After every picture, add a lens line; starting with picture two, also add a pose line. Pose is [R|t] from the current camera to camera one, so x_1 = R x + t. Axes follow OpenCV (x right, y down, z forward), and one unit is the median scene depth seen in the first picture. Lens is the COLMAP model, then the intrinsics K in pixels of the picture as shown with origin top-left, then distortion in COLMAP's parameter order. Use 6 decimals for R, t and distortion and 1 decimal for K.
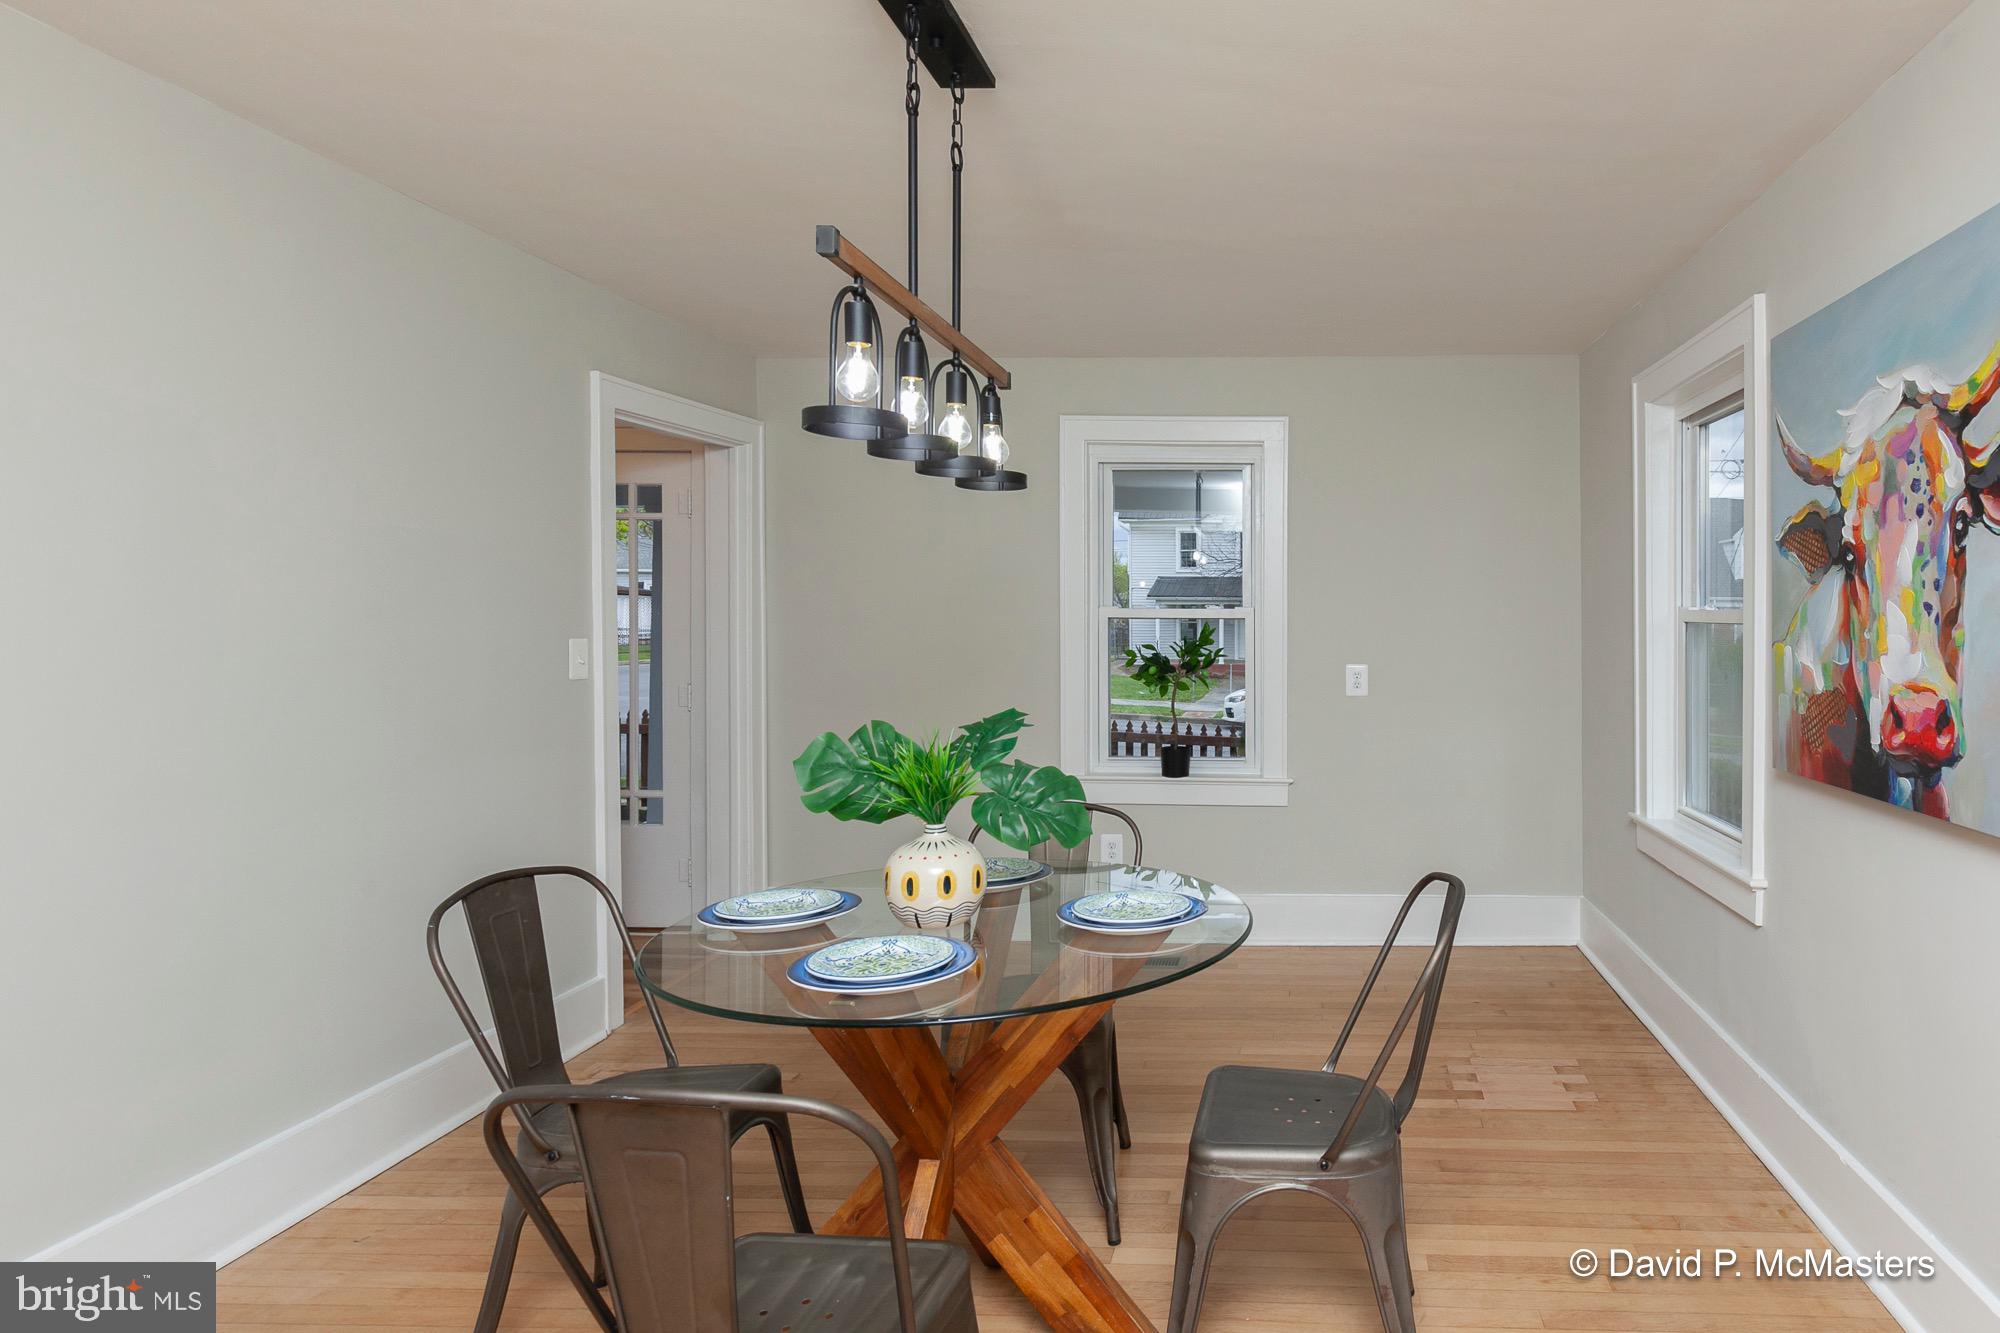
lens RADIAL K [[1004.4, 0, 1001.3], [0, 1004.4, 617.6], [0, 0, 1]] dist [0.022776, 0.000126]
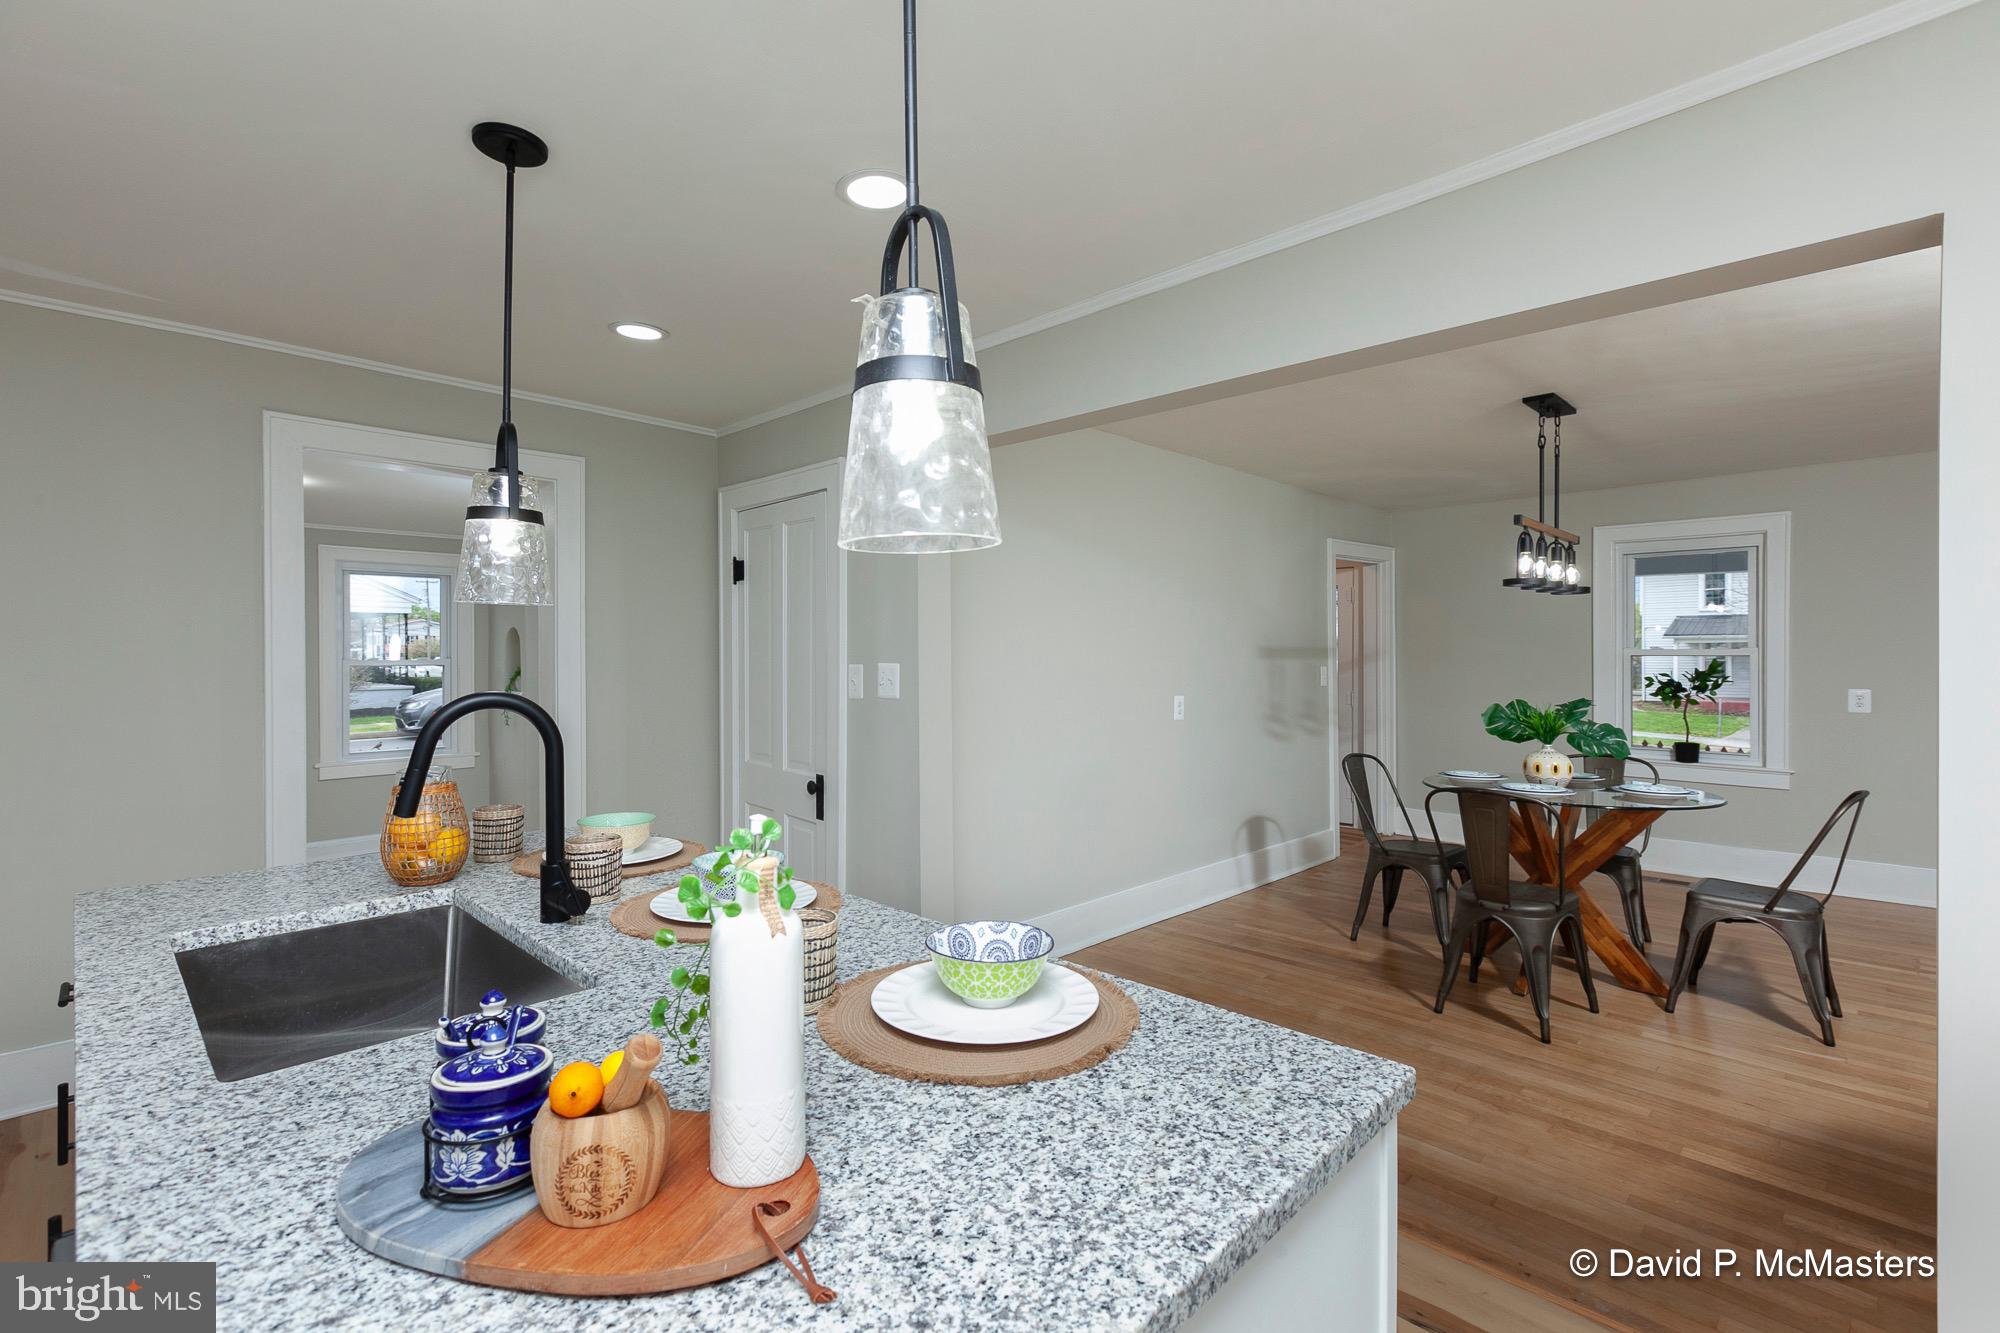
lens RADIAL K [[936.9, 0, 934.1], [0, 936.9, 661.1], [0, 0, 1]] dist [0.003301, 0.000358]
pose [[0.869717, 0.000981, -0.493551, -0.180598], [0.002160, 0.999981, 0.005793, -0.002399], [0.493547, -0.006104, 0.869698, -1.245563]]
